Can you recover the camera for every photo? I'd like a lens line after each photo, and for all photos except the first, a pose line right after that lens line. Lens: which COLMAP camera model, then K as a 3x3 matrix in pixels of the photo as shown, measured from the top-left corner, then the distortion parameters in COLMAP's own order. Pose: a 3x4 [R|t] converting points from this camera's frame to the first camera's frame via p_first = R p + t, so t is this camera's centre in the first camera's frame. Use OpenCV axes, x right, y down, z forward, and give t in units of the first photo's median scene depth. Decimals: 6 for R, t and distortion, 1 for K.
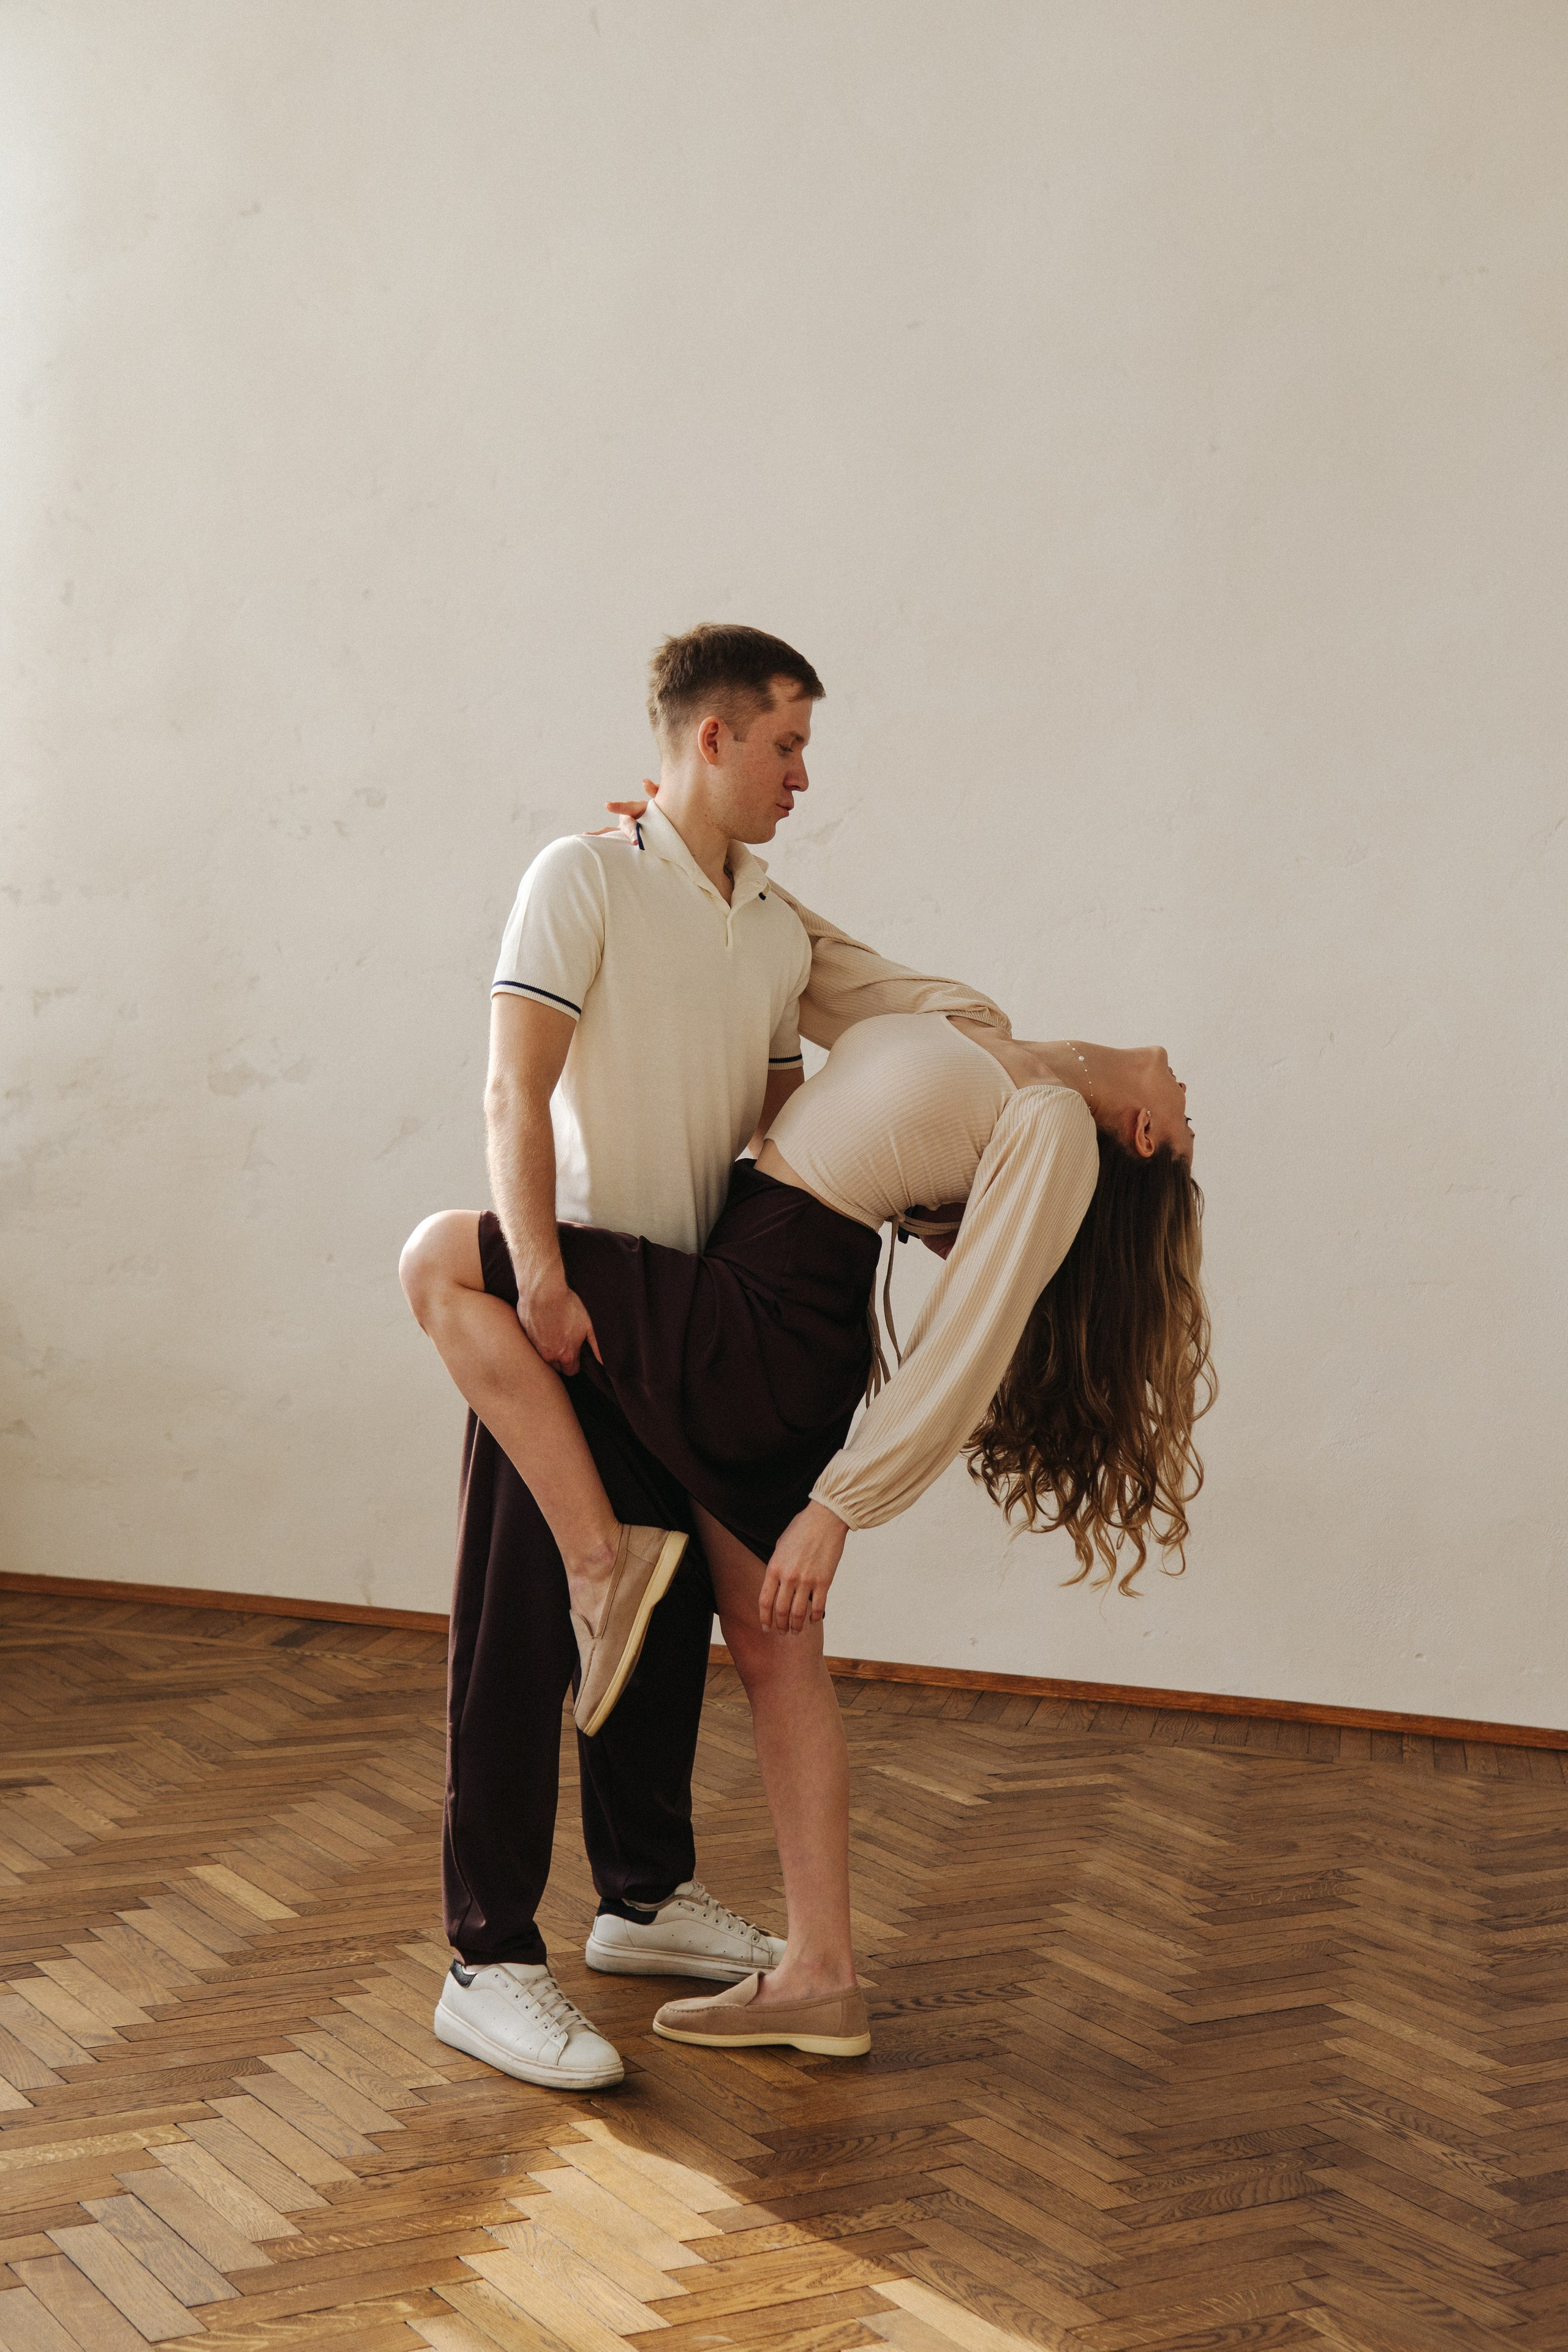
lens RADIAL K [[3093.9, 0, 784.0], [0, 3093.9, 1176.0], [0, 0, 1]] dist [-0.017351, 0.275790]
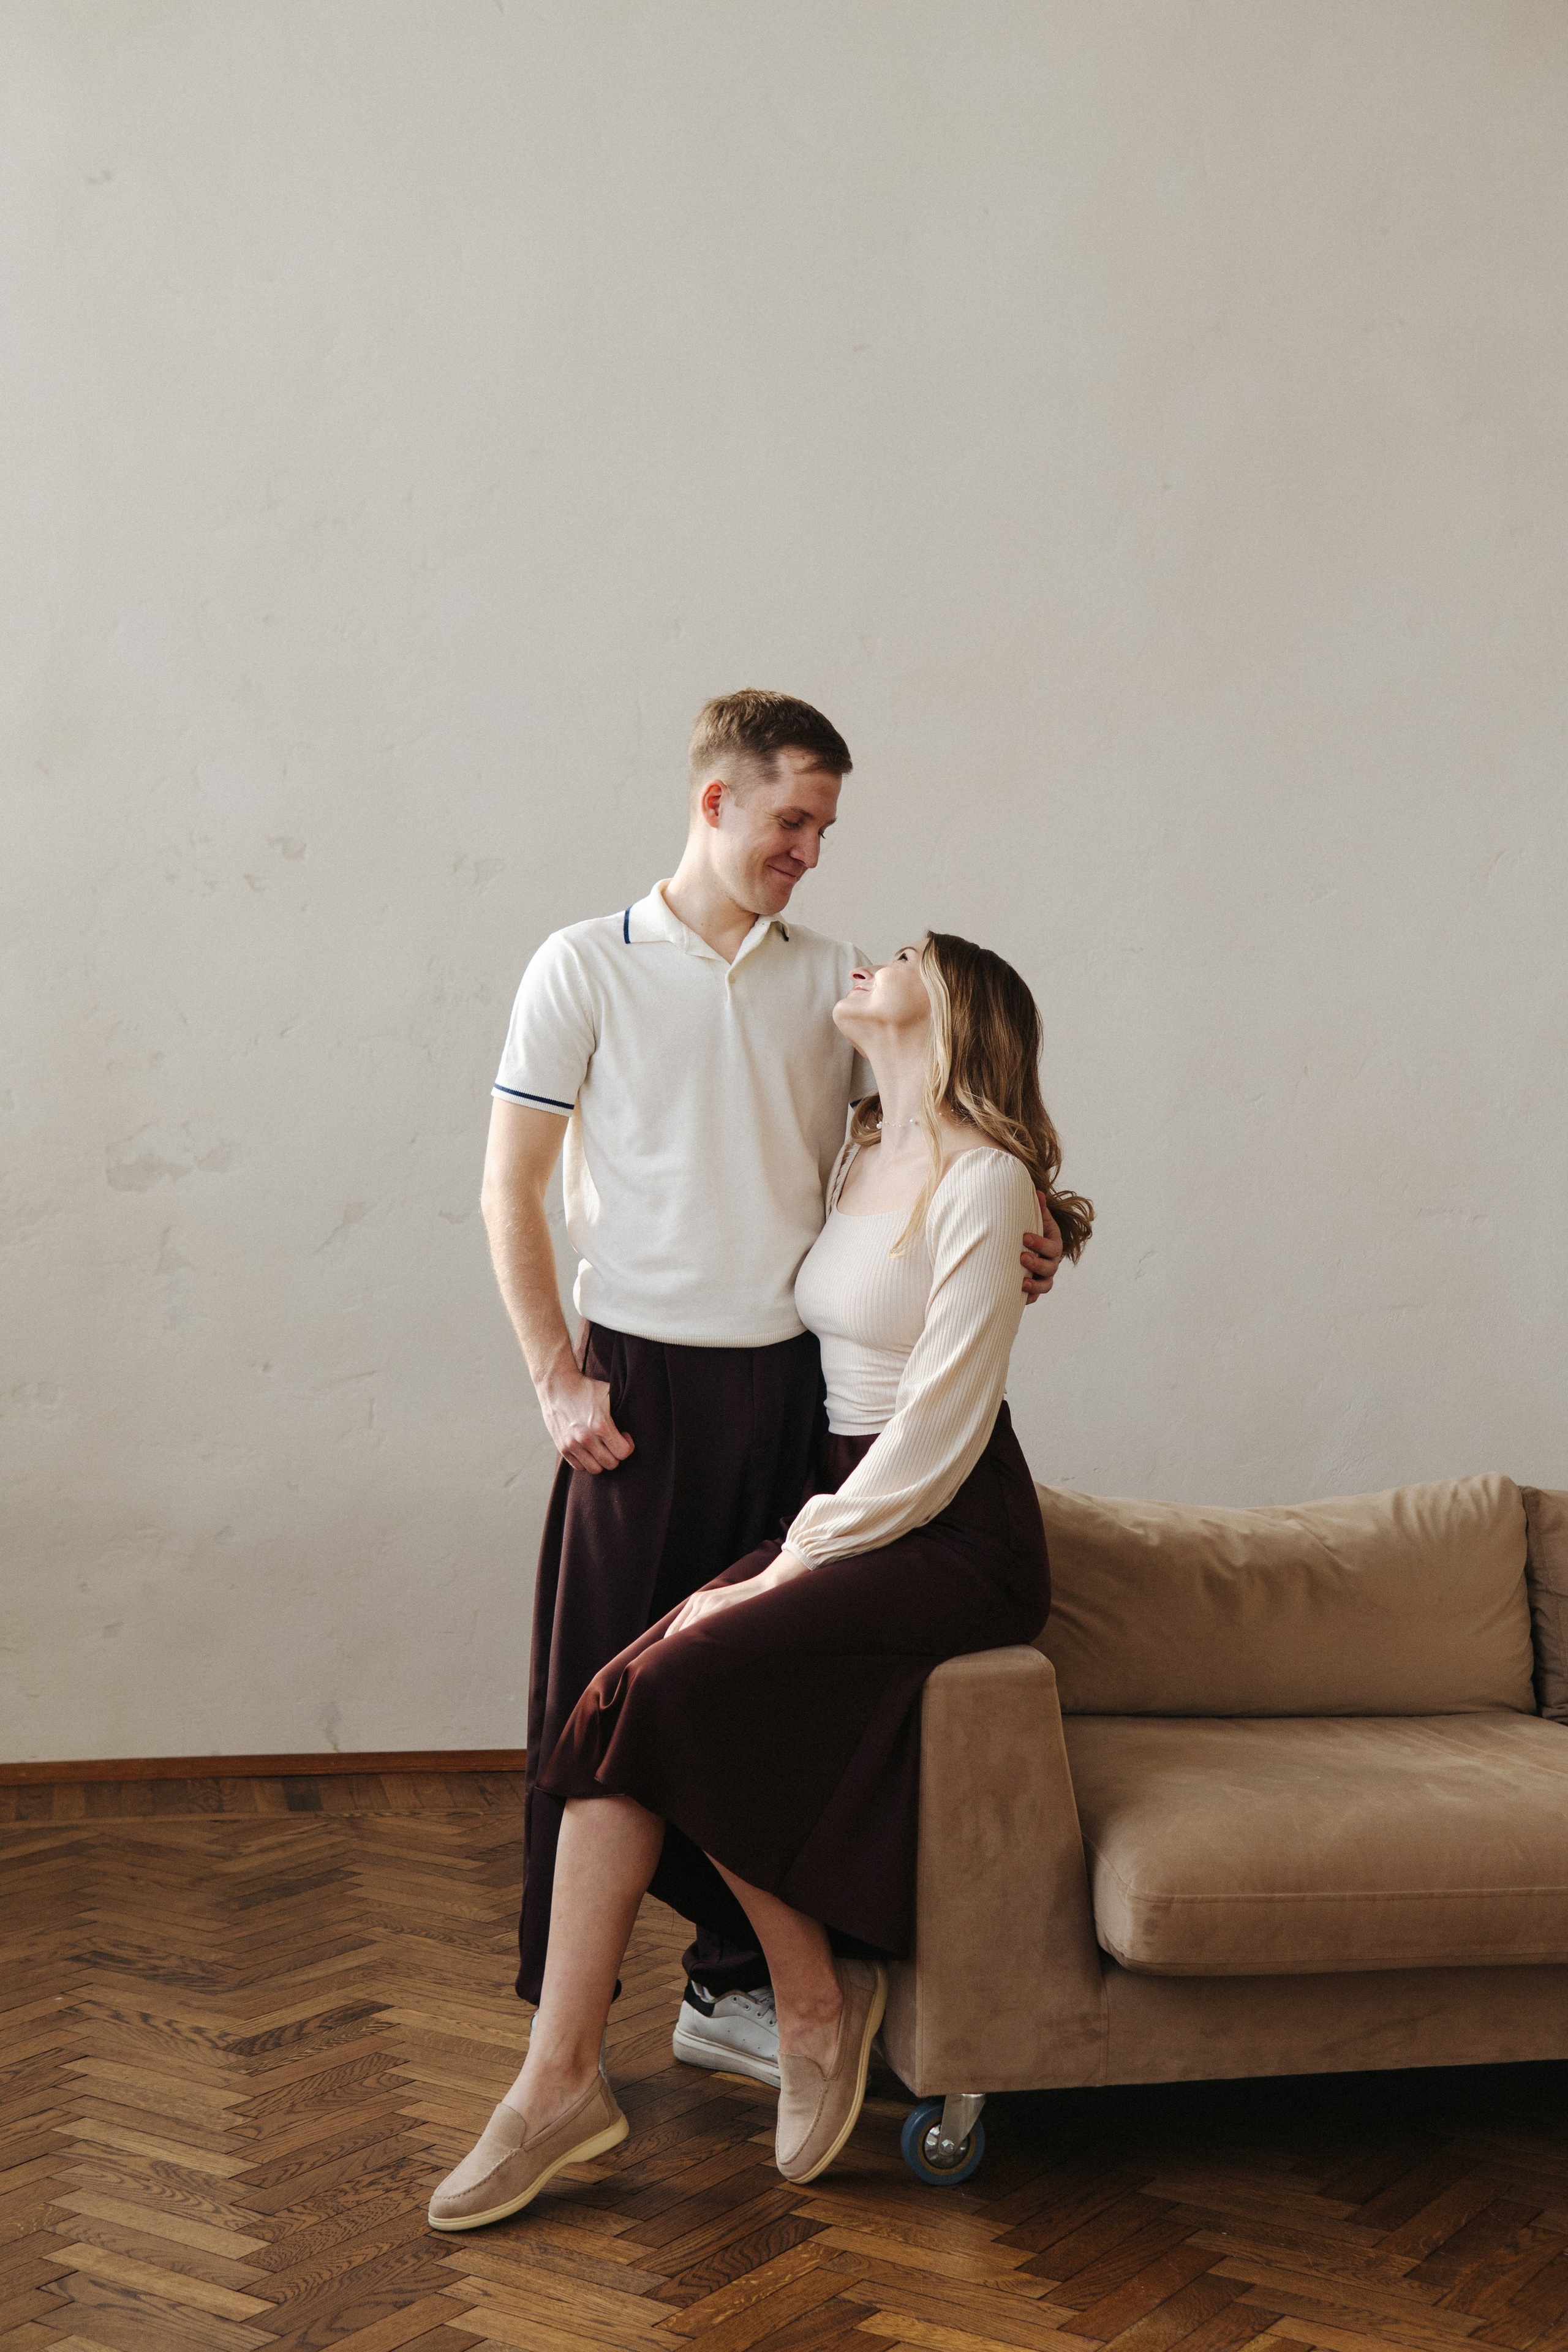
lens RADIAL K [[3093.9, 0, 784.0], [0, 3093.9, 1176.0], [0, 0, 1]] dist [-0.017351, 0.275790]
pose [[0.919898, -0.056284, 0.388098, -0.493819], [0.057982, 0.998291, 0.007345, -0.036621], [-0.387848, 0.015747, 0.921589, 0.174416]]
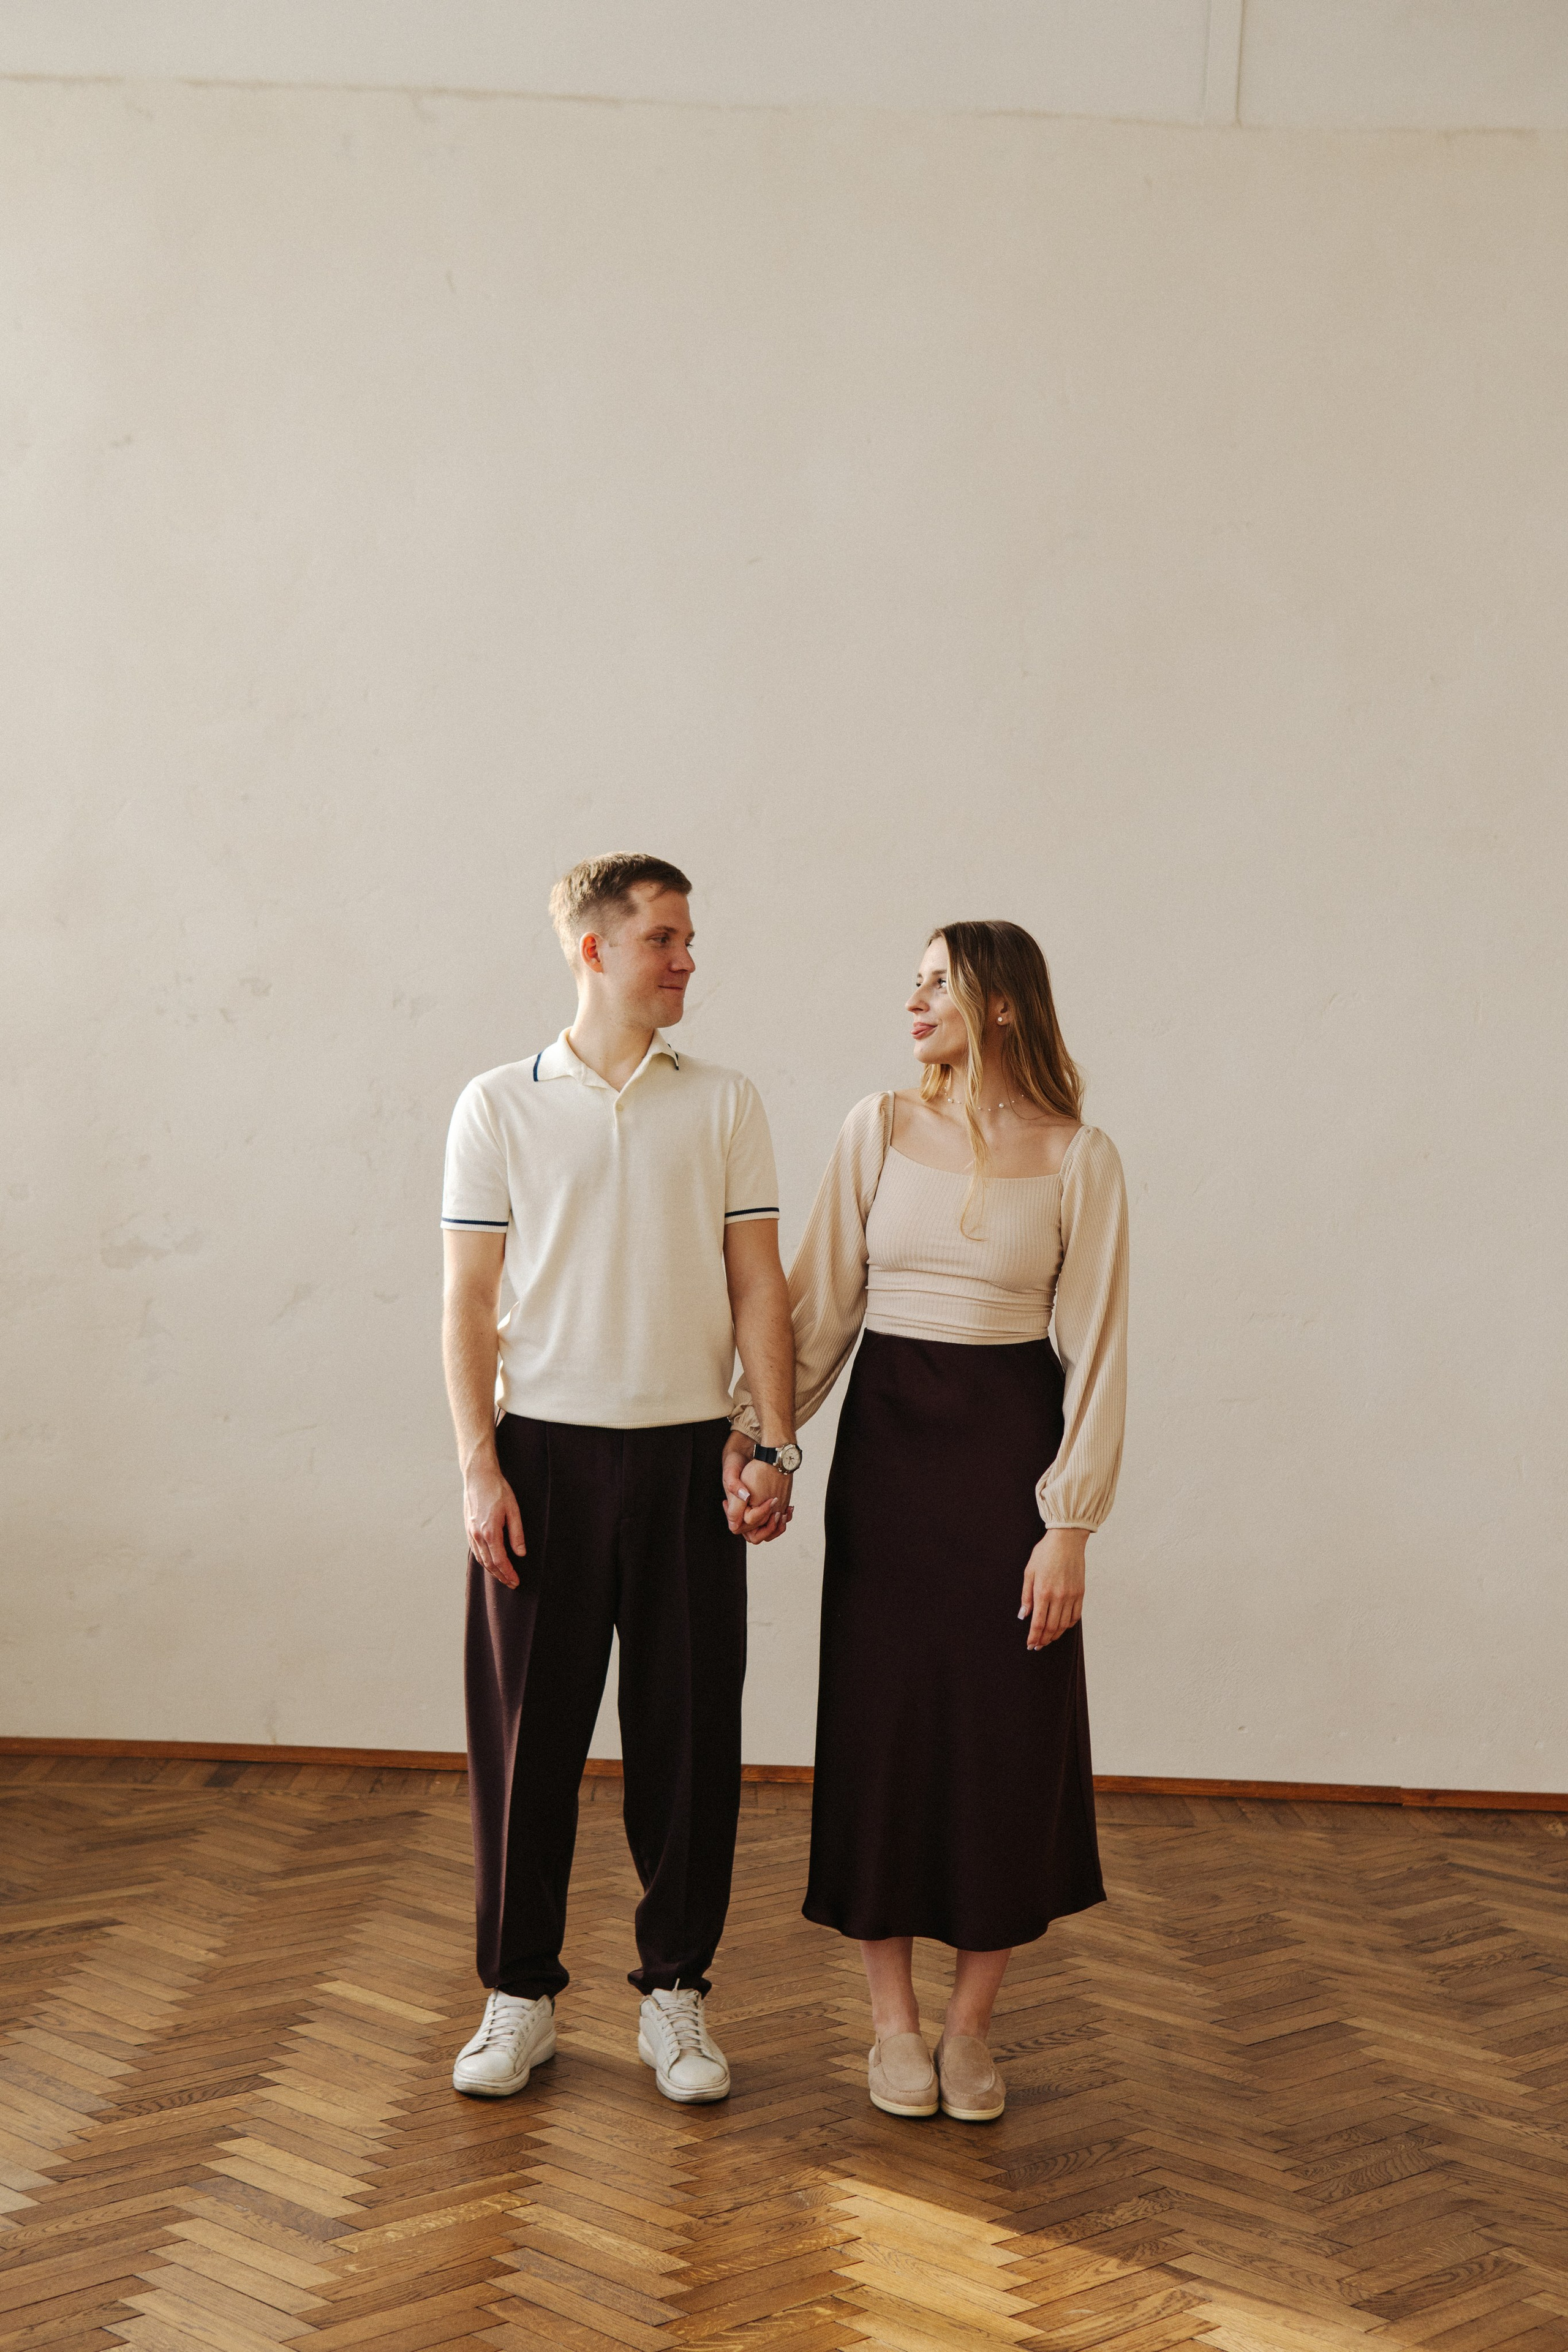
lens RADIAL K [[3093.9, 0, 784.0], [0, 3093.9, 1176.0], [0, 0, 1]] dist [-0.017351, 0.275790]
pose [[0.979737, -0.026876, 0.198478, -0.235956], [0.034149, 0.998861, -0.033313, -0.020677], [-0.197357, 0.039416, 0.979539, -0.117720]]
